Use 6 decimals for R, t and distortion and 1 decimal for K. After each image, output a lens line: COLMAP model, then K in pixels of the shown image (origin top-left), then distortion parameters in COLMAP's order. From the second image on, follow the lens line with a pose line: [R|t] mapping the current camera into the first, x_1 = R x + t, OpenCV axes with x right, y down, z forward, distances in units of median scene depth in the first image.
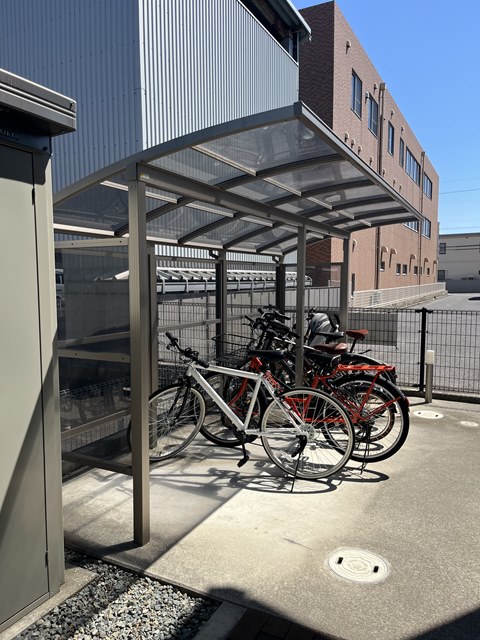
lens RADIAL K [[479.8, 0, 240.0], [0, 479.8, 320.0], [0, 0, 1]] dist [0.034899, -0.002916]
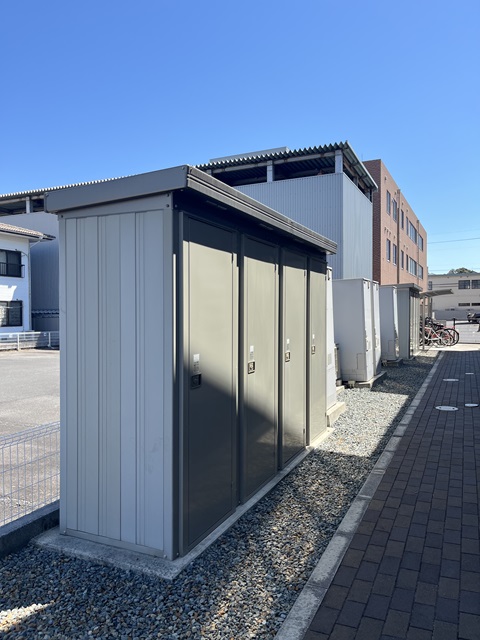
lens RADIAL K [[479.8, 0, 240.0], [0, 479.8, 320.0], [0, 0, 1]] dist [0.034899, -0.002916]
pose [[0.999049, 0.015867, 0.040623, -0.306594], [-0.013644, 0.998426, -0.054408, 0.055281], [-0.041422, 0.053802, 0.997692, -0.595562]]
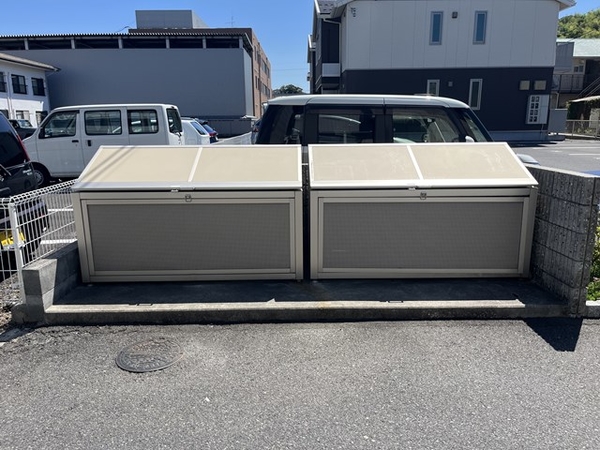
lens RADIAL K [[449.8, 0, 300.0], [0, 449.8, 225.0], [0, 0, 1]] dist [0.034899, -0.002916]
pose [[0.880086, -0.094044, 0.465407, -0.758906], [0.023749, 0.987681, 0.154671, 0.132712], [-0.474219, -0.125071, 0.871478, -1.409501]]
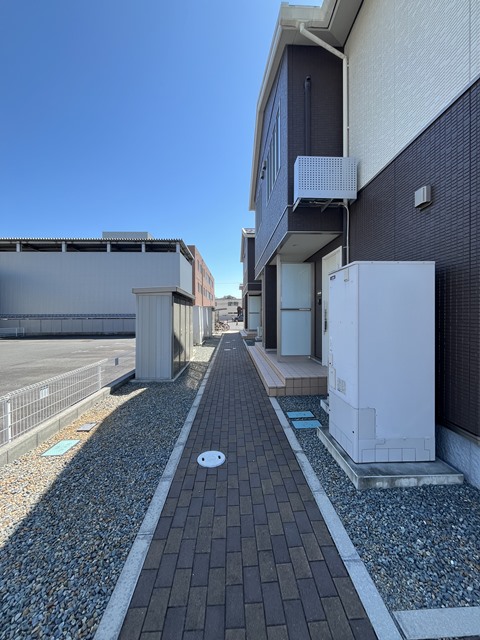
lens RADIAL K [[257.8, 0, 240.0], [0, 257.8, 320.0], [0, 0, 1]] dist [0.001009, 0.000051]
pose [[0.870907, 0.011219, 0.491320, -0.380531], [0.018075, 0.998332, -0.054836, 0.062344], [-0.491116, 0.056638, 0.869251, -0.729525]]
